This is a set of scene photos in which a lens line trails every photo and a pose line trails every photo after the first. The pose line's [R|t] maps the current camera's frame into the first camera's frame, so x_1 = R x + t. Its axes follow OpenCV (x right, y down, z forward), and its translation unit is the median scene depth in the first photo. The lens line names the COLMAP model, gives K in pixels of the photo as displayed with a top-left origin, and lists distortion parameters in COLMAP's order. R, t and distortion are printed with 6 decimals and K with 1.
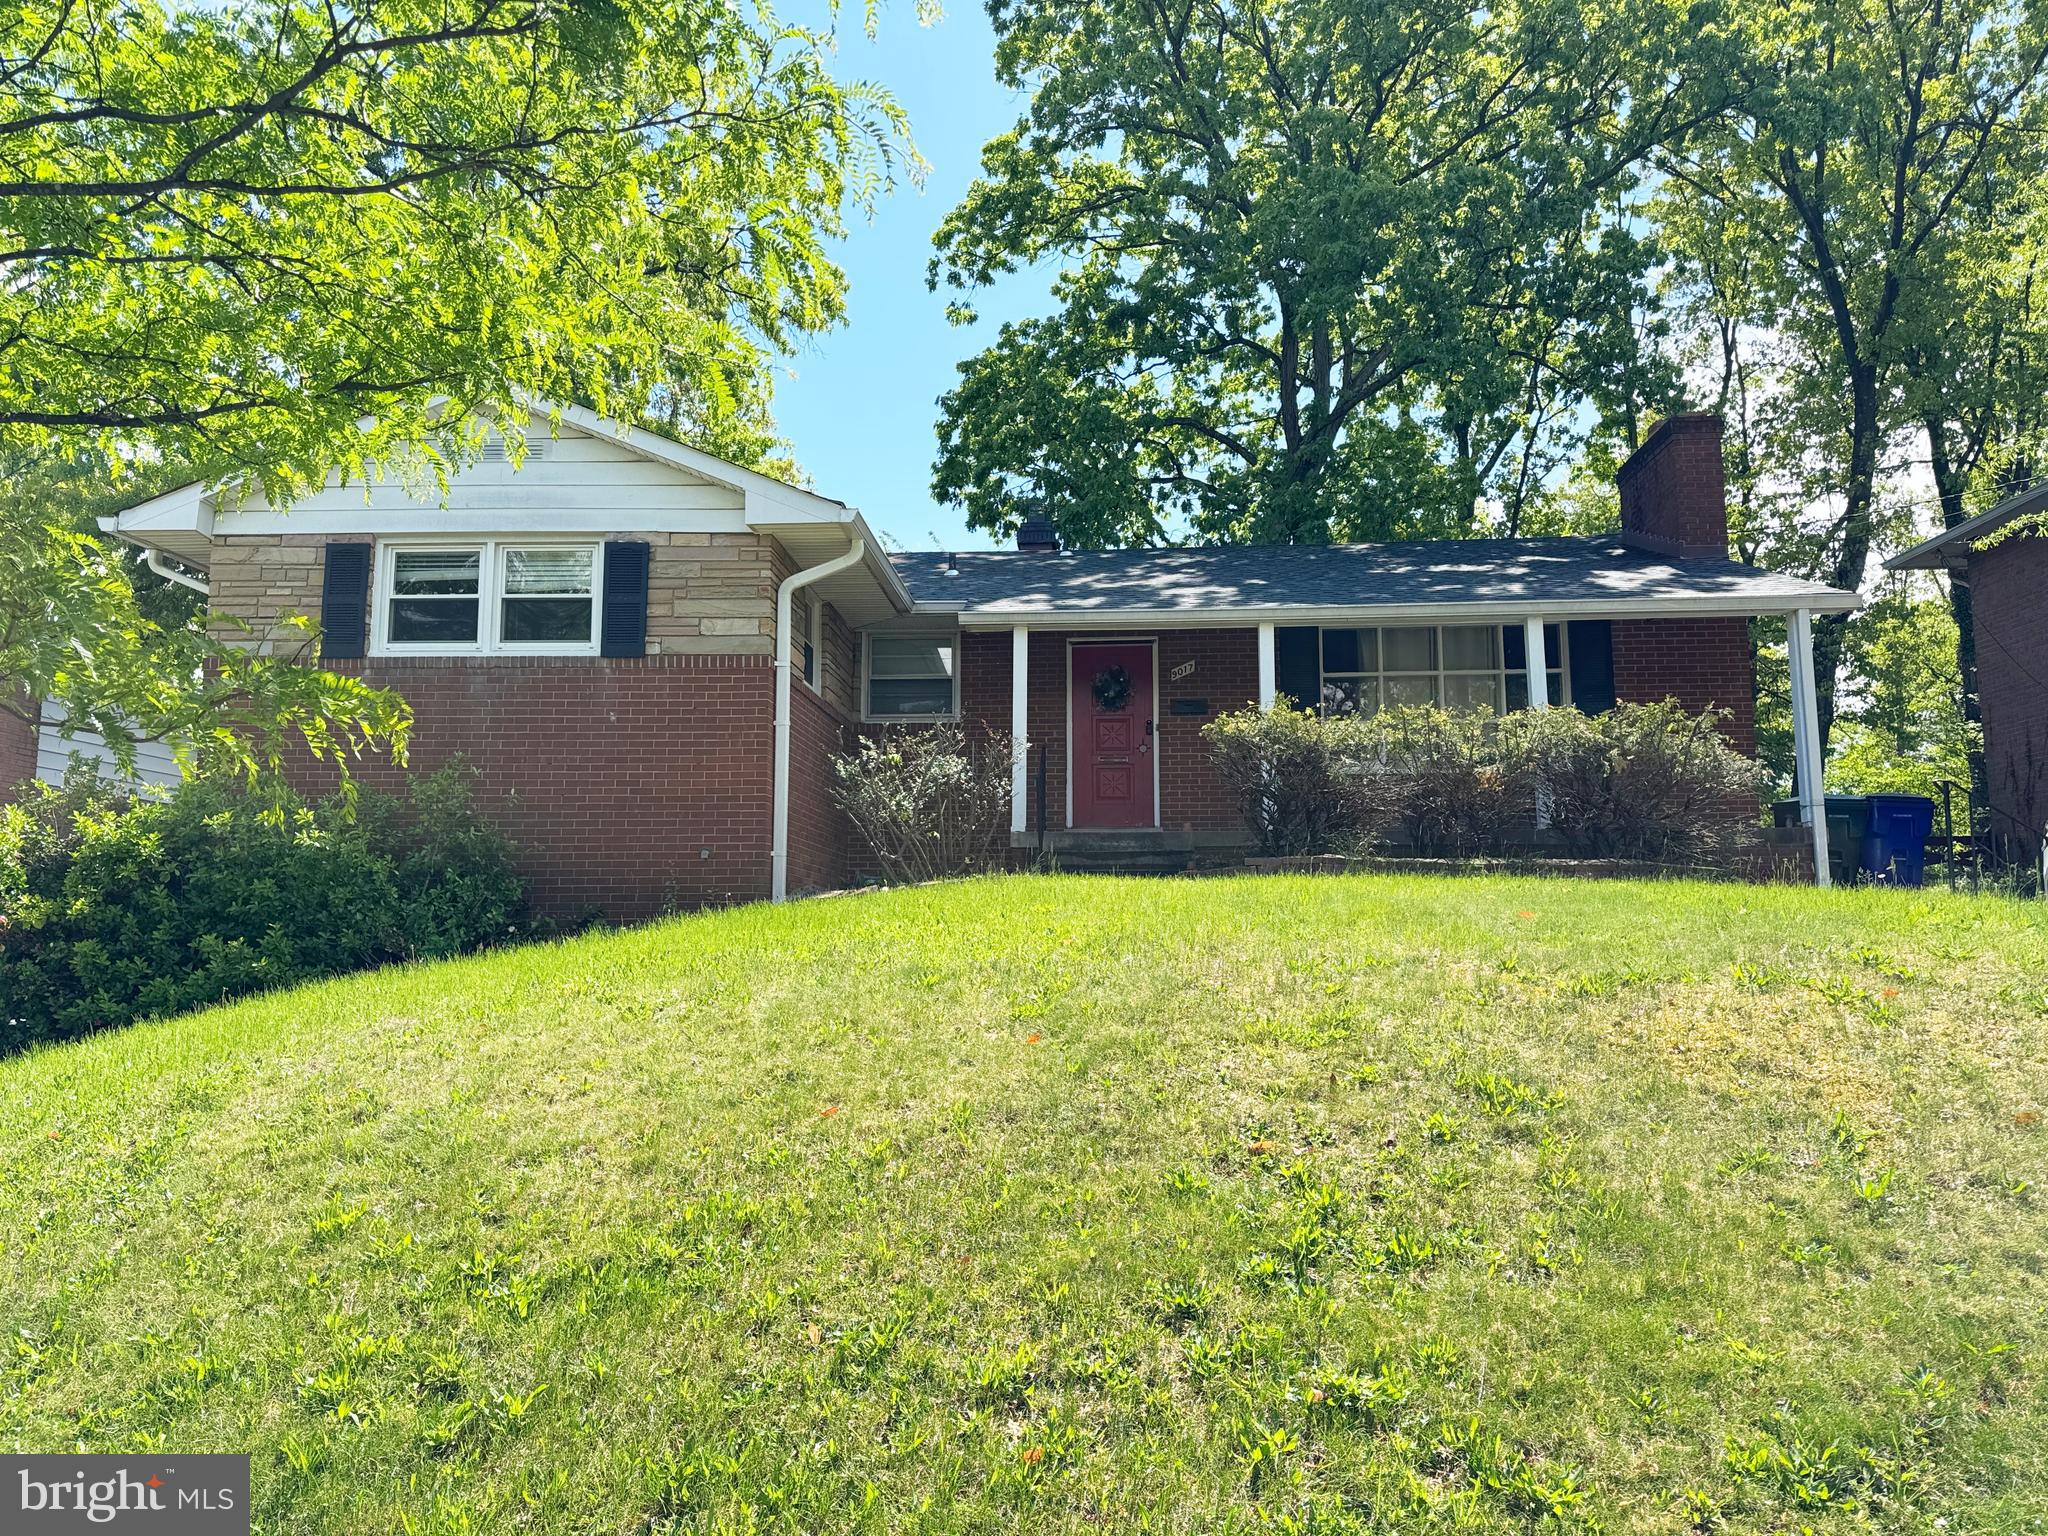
lens RADIAL K [[1437.0, 0, 1032.9], [0, 1437.0, 769.7], [0, 0, 1]] dist [0.137794, -0.190651]
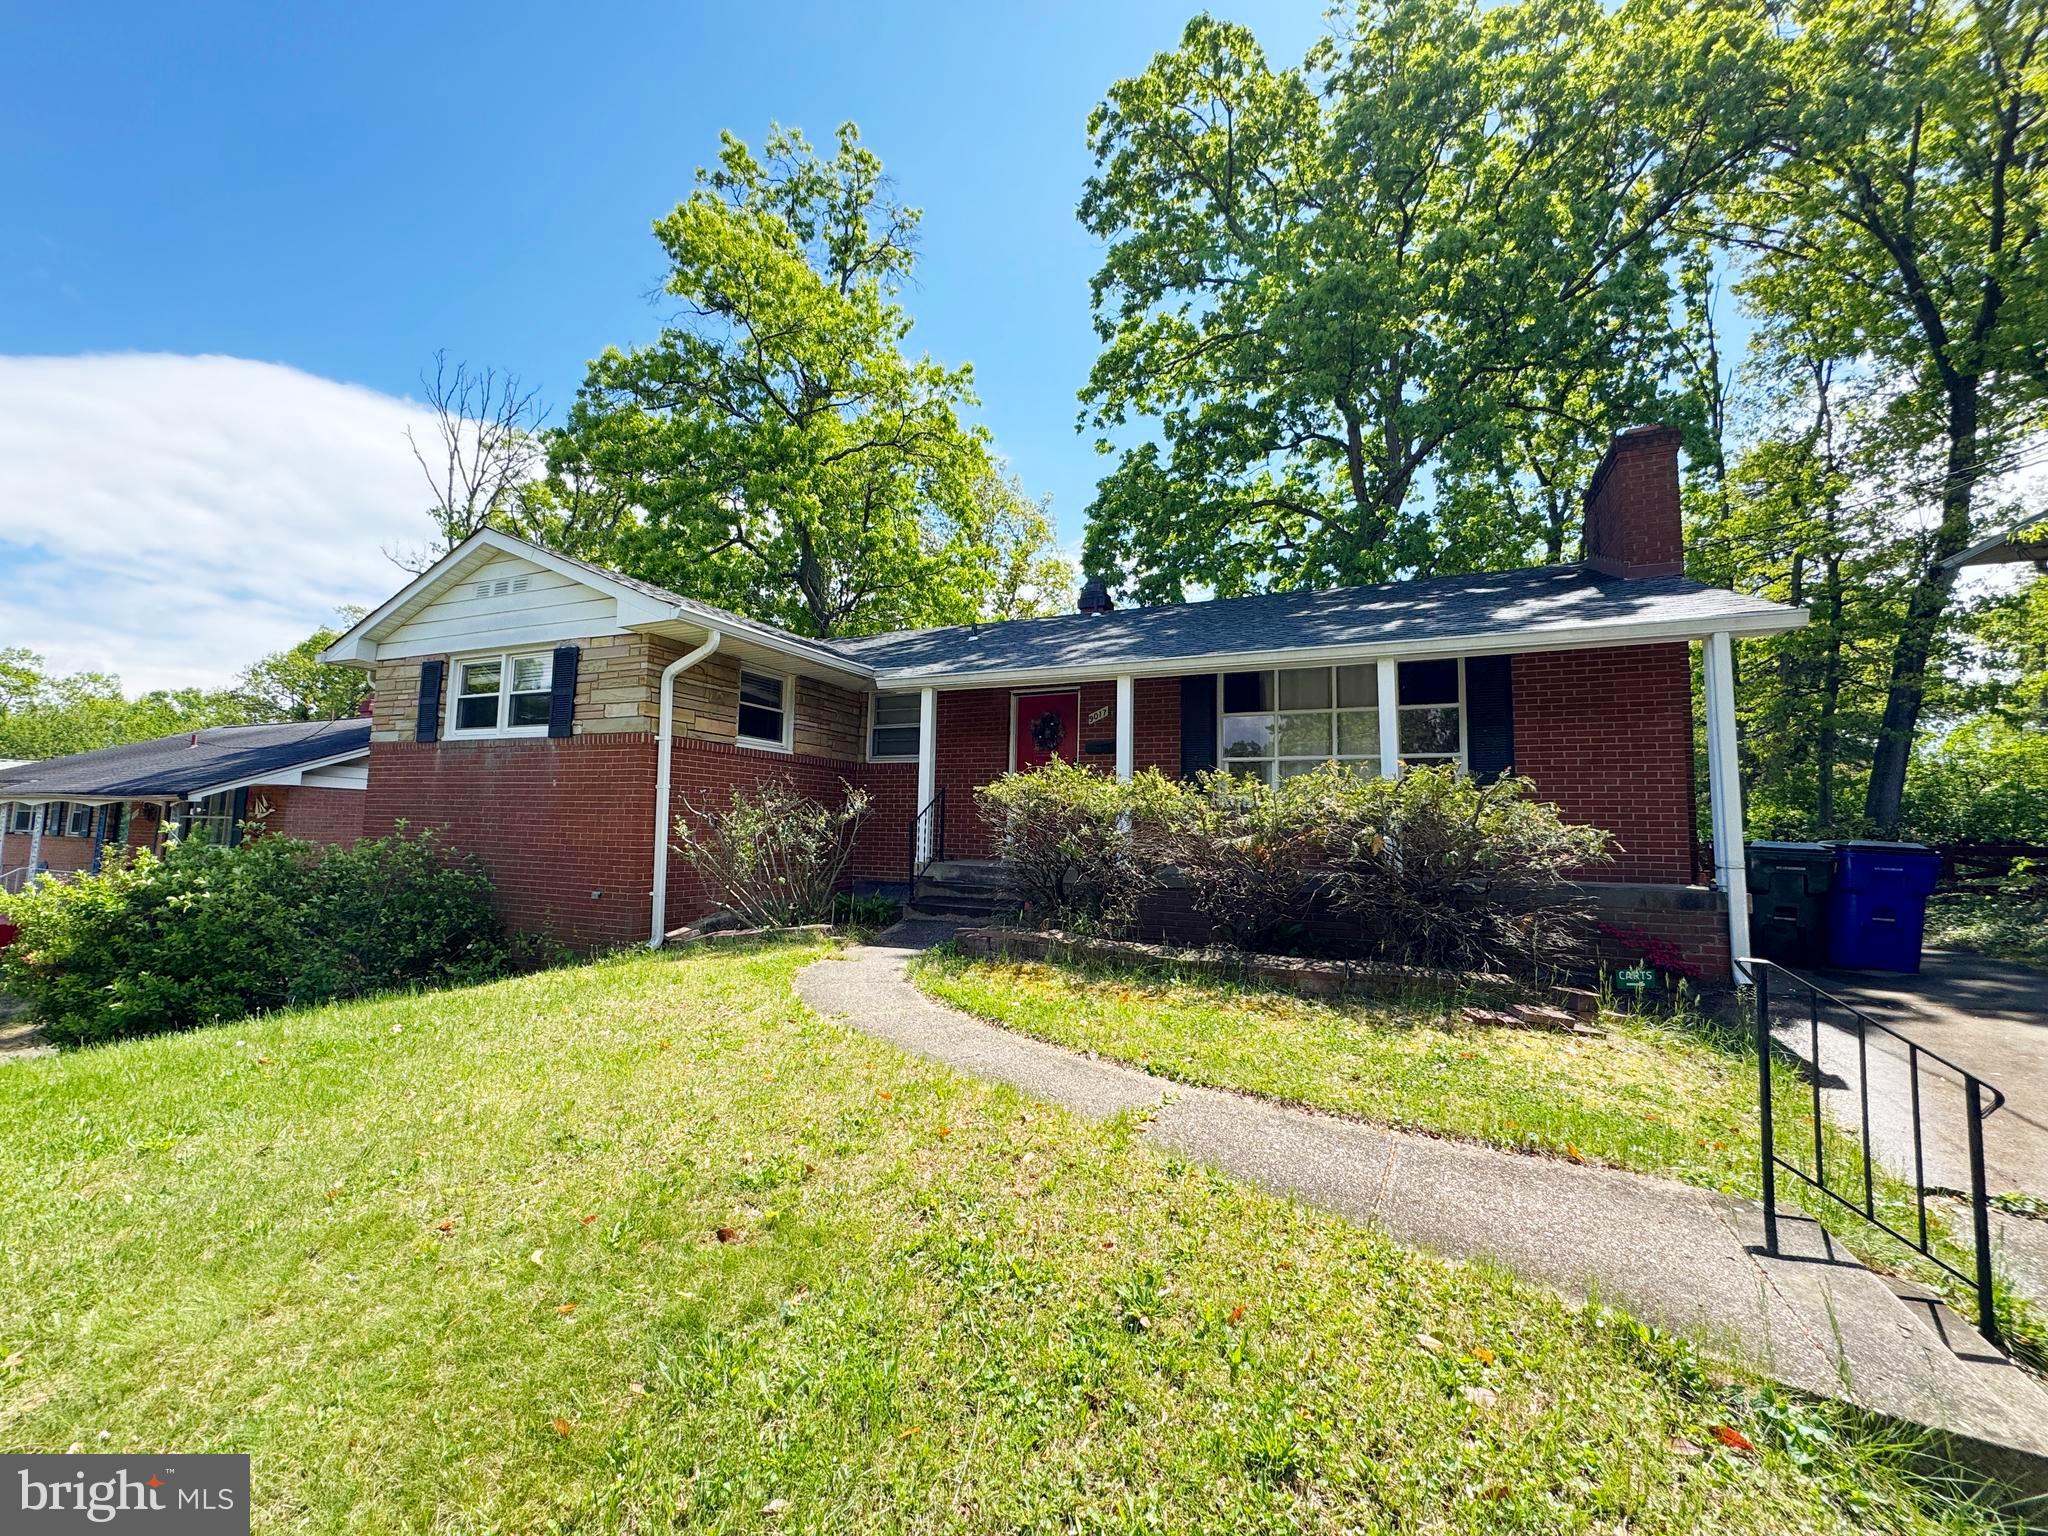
lens RADIAL K [[816.2, 0, 1022.5], [0, 816.2, 764.2], [0, 0, 1]] dist [-0.004167, 0.000605]
pose [[0.930506, -0.010564, -0.366124, 0.314436], [0.024481, 0.999143, 0.033390, -0.057882], [0.365457, -0.040033, 0.929967, 0.406403]]
